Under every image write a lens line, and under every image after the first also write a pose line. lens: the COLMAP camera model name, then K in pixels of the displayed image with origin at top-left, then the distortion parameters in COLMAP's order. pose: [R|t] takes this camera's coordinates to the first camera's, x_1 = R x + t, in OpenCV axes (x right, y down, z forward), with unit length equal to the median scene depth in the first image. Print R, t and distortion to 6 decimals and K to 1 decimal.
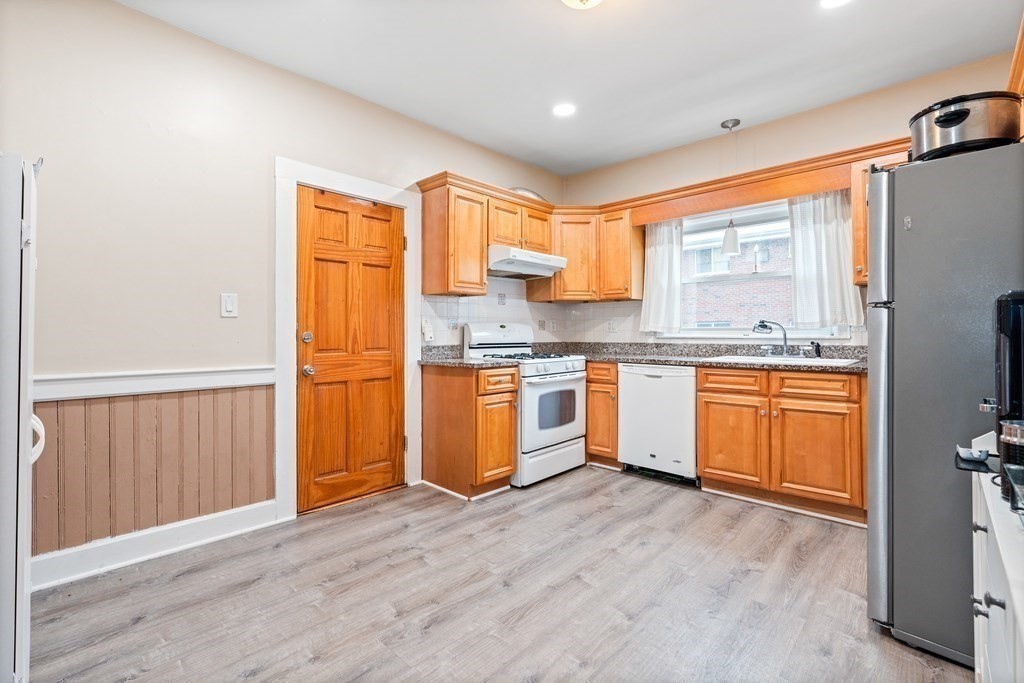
lens RADIAL K [[465.8, 0, 505.8], [0, 465.8, 335.3], [0, 0, 1]] dist [-0.013562, 0.005394]
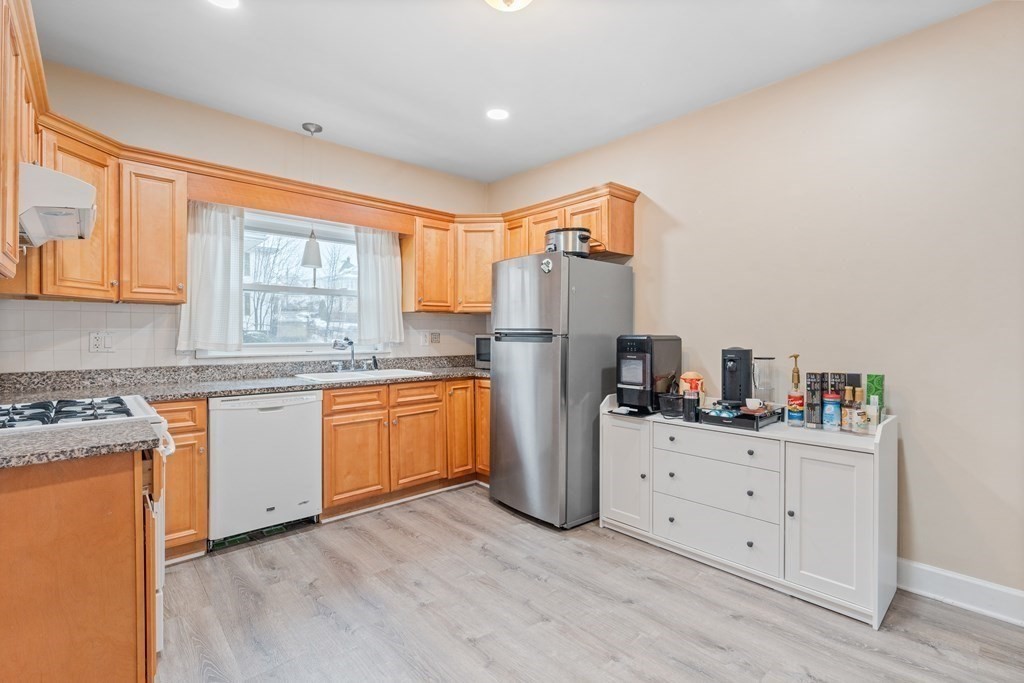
lens RADIAL K [[465.5, 0, 512.0], [0, 465.5, 341.5], [0, 0, 1]] dist [-0.014287, 0.005810]
pose [[0.058093, -0.015085, 0.998197, -0.456893], [0.003081, 0.999884, 0.014931, -0.036958], [-0.998306, 0.002208, 0.058133, 0.564471]]
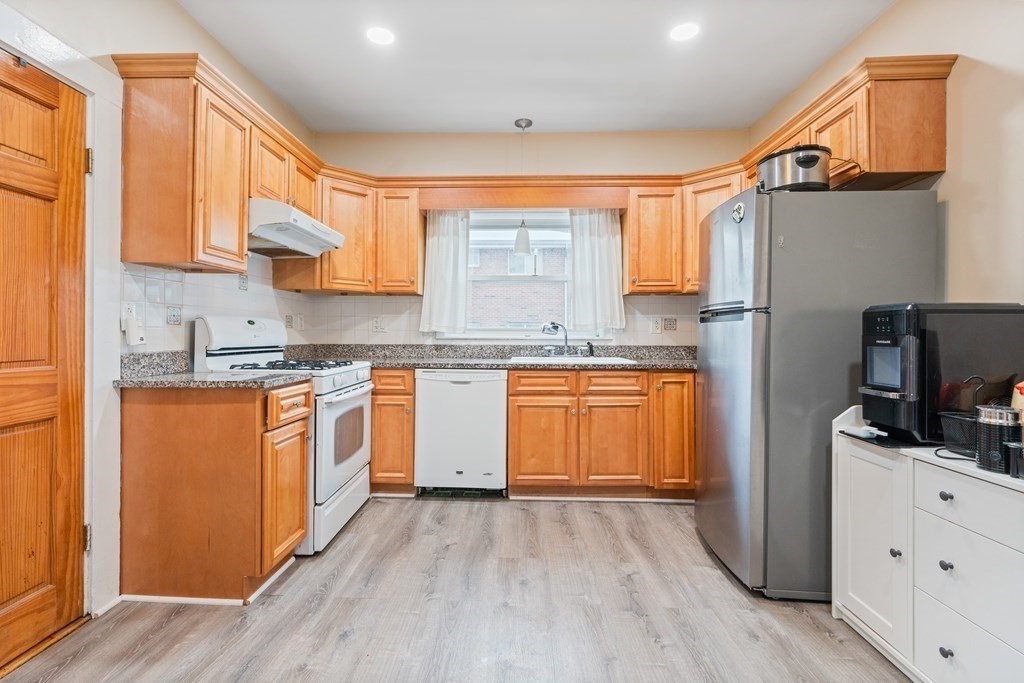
lens RADIAL K [[465.8, 0, 505.8], [0, 465.8, 335.3], [0, 0, 1]] dist [-0.013562, 0.005394]
pose [[0.742227, 0.003588, 0.670139, -0.219415], [-0.003290, 0.999993, -0.001710, 0.000101], [-0.670140, -0.000935, 0.742234, 0.295719]]
